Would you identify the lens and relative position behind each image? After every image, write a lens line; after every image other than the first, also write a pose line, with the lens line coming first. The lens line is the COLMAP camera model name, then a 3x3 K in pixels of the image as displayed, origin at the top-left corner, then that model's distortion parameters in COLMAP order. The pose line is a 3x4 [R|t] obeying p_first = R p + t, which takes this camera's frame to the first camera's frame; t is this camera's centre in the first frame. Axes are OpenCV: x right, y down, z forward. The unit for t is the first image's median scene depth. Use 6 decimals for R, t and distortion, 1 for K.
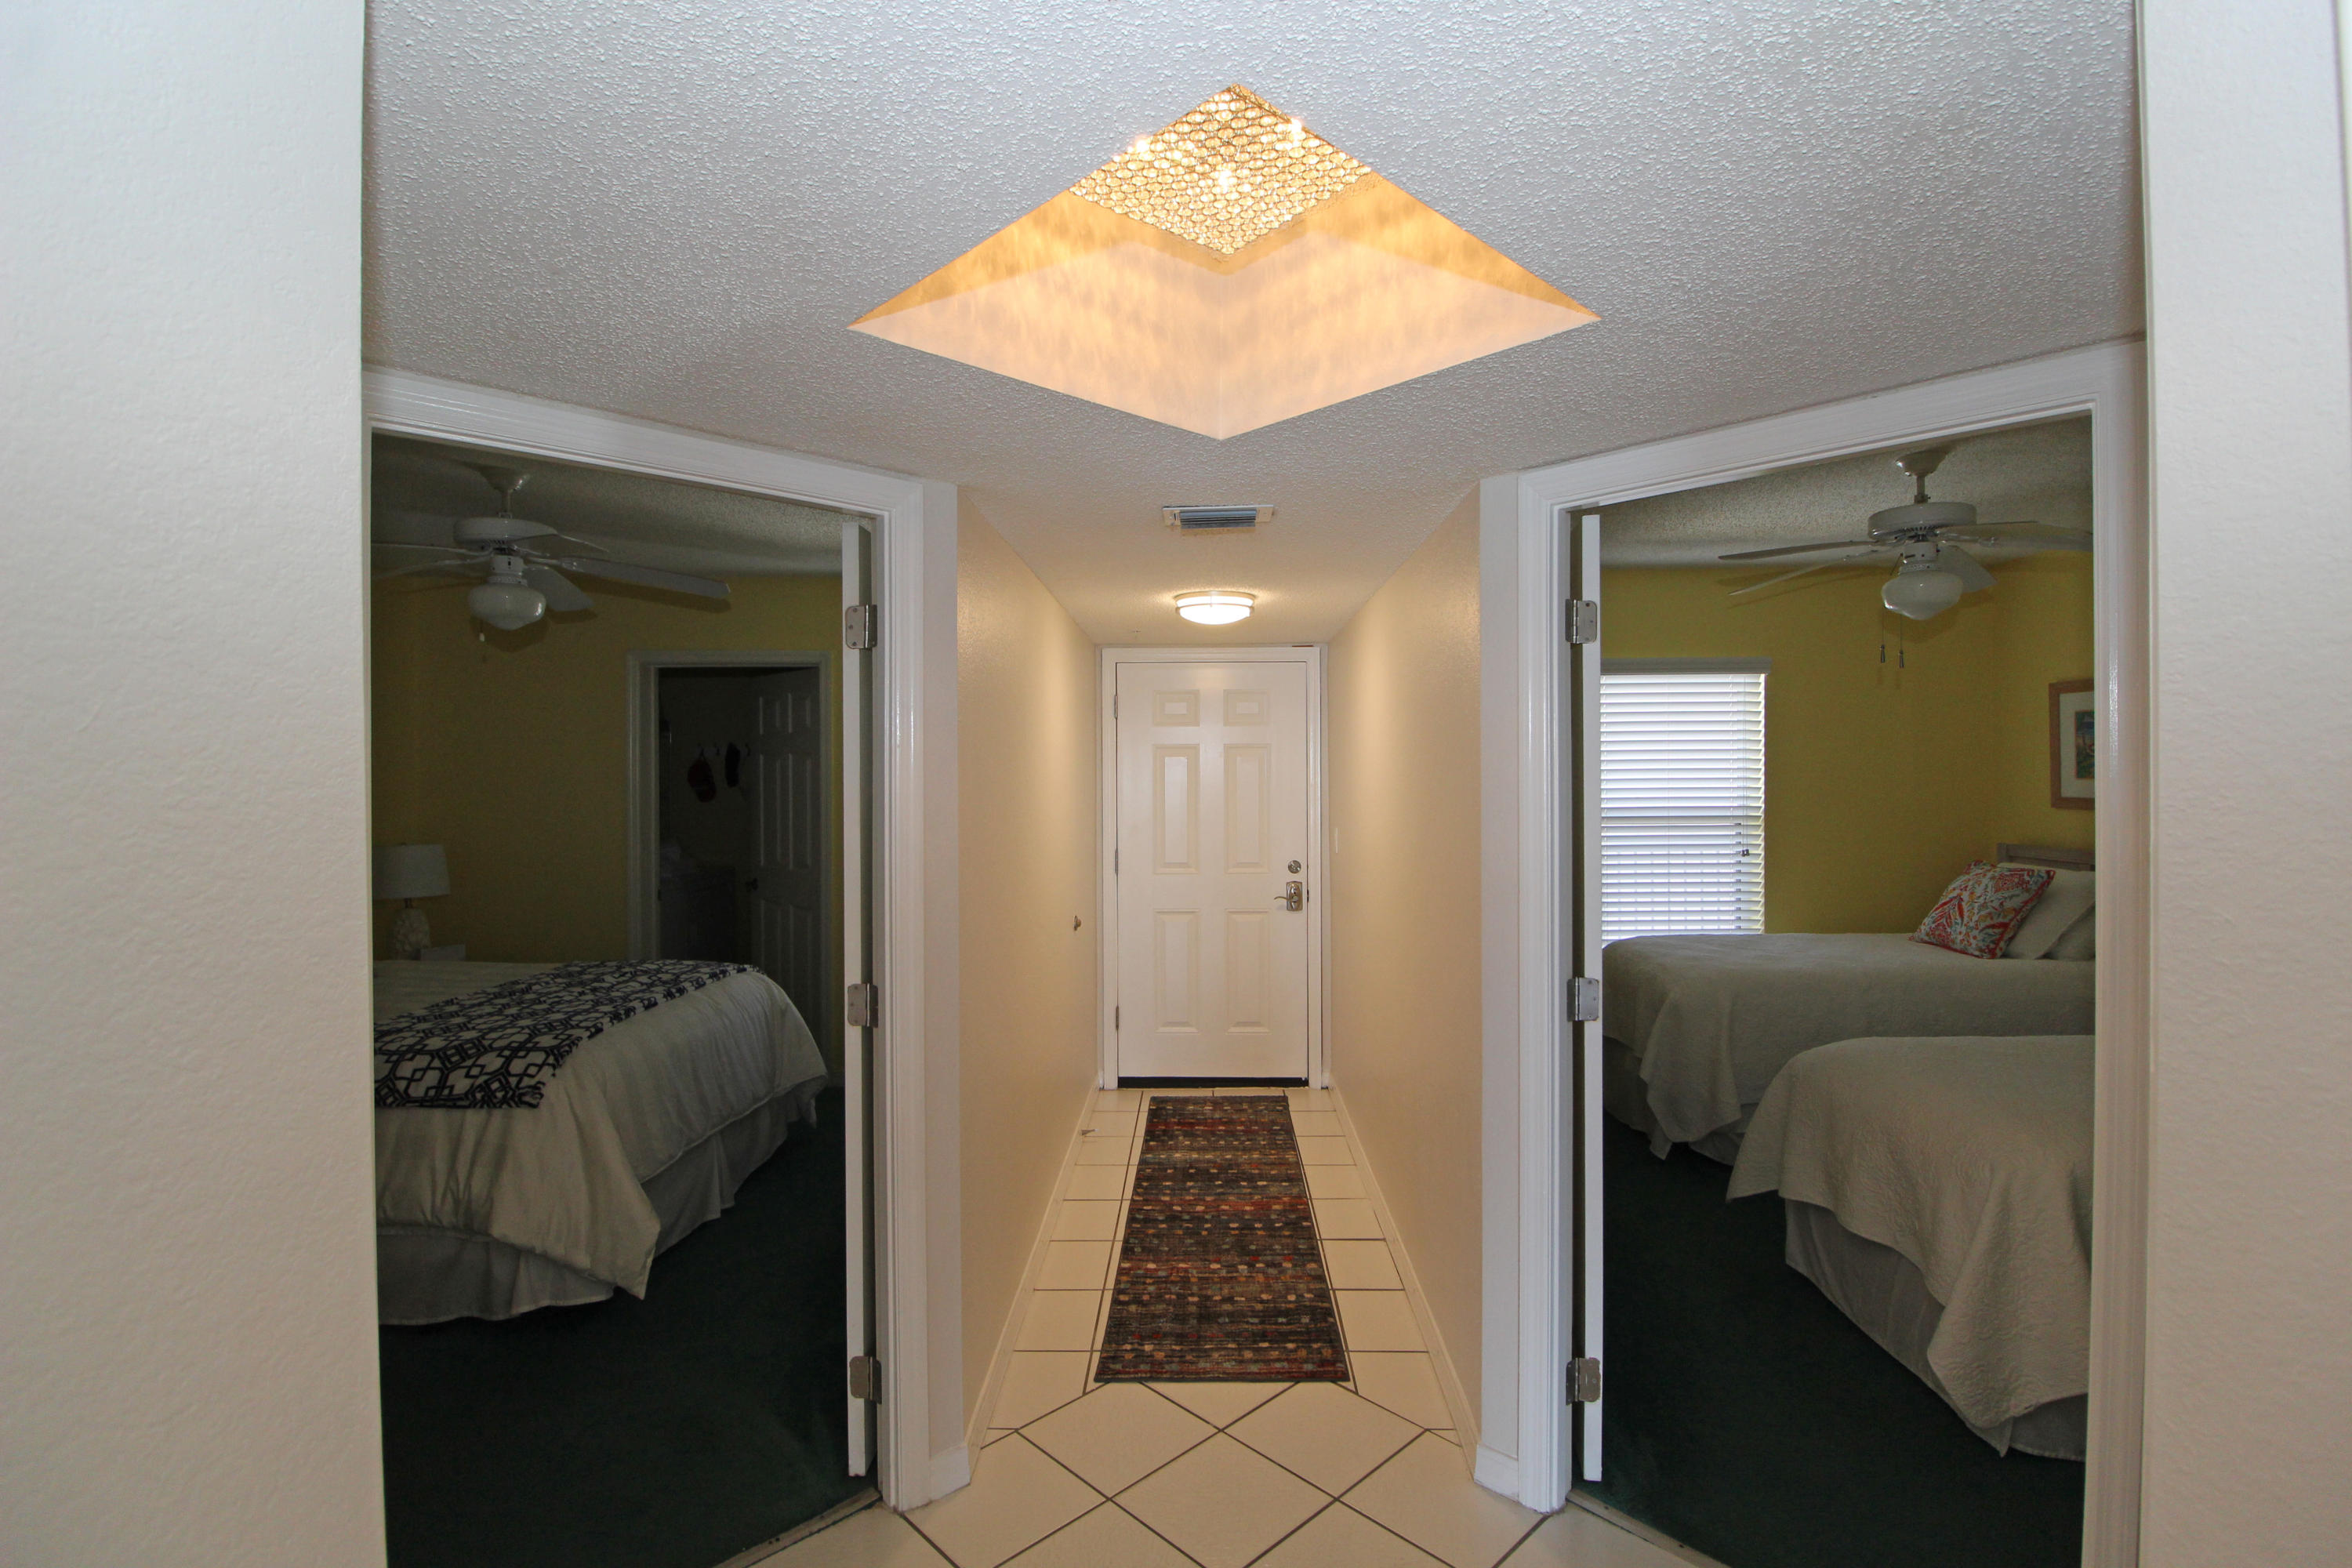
lens RADIAL K [[1088.6, 0, 1195.0], [0, 1088.6, 774.3], [0, 0, 1]] dist [-0.002644, -0.010309]
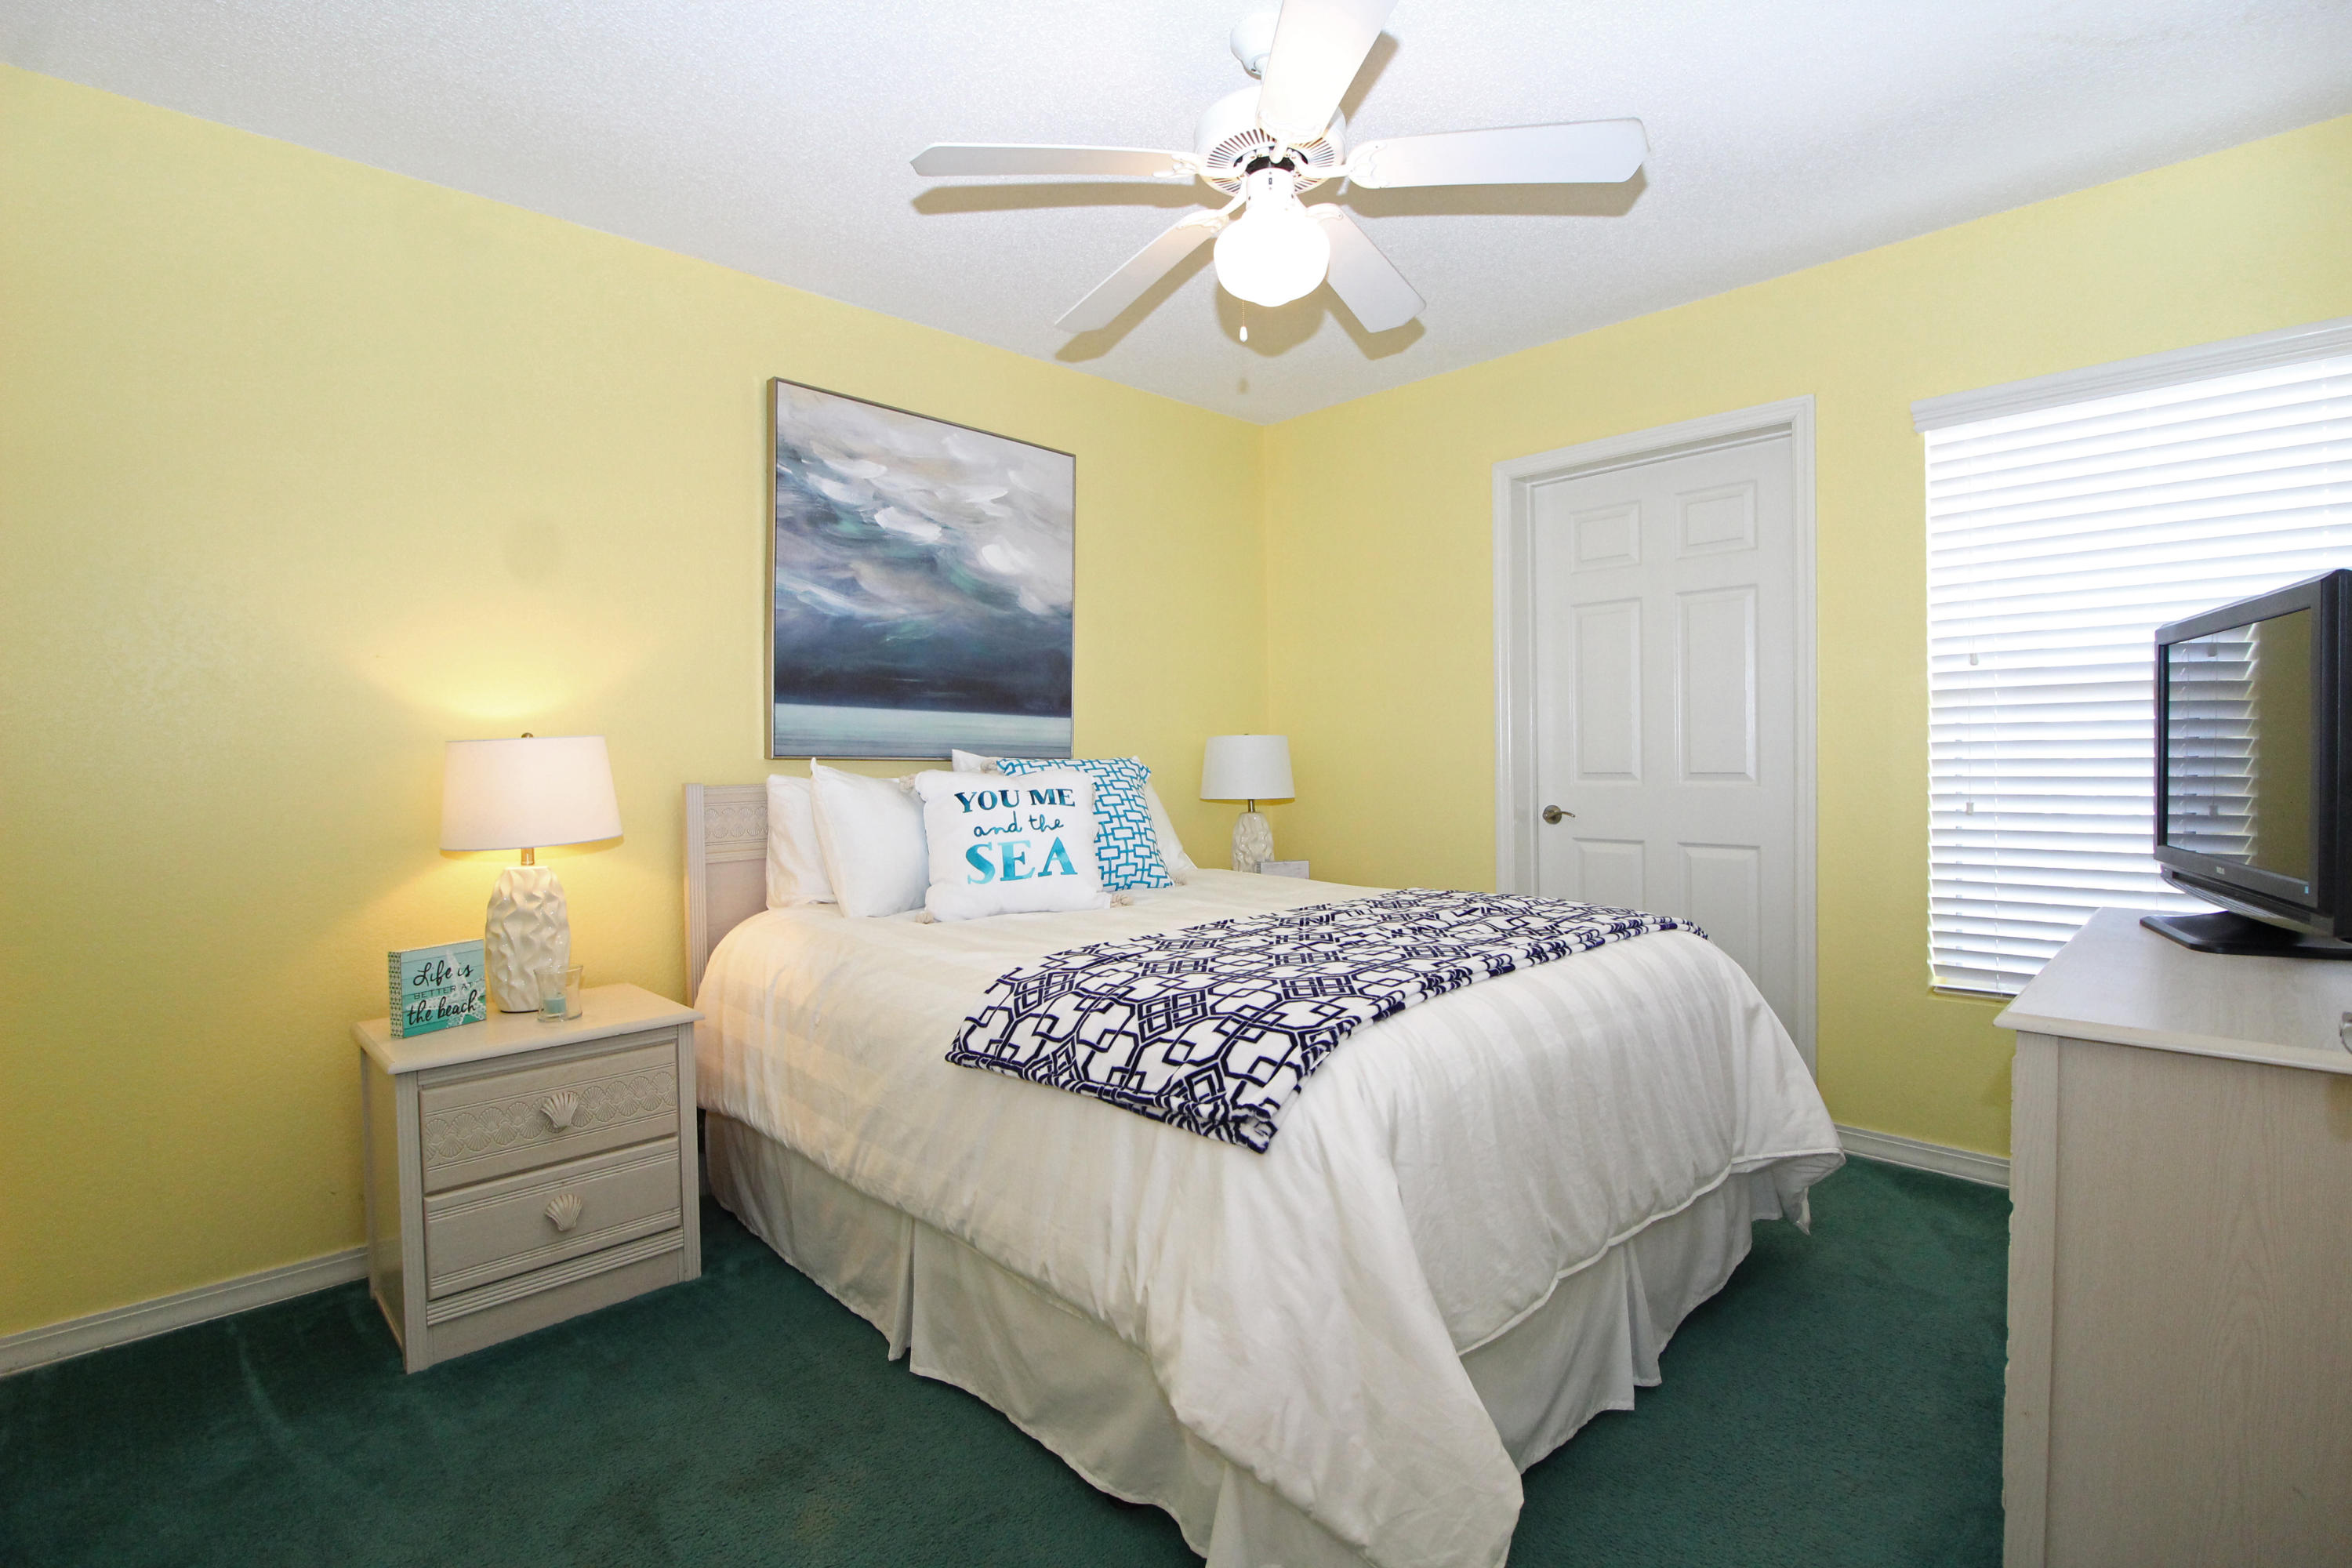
lens RADIAL K [[1088.6, 0, 1193.2], [0, 1088.6, 769.3], [0, 0, 1]] dist [-0.002644, -0.010309]
pose [[0.707125, 0.003499, -0.707080, -0.277144], [0.012236, 0.999777, 0.017185, 0.123623], [0.706983, -0.020804, 0.706924, 0.618387]]
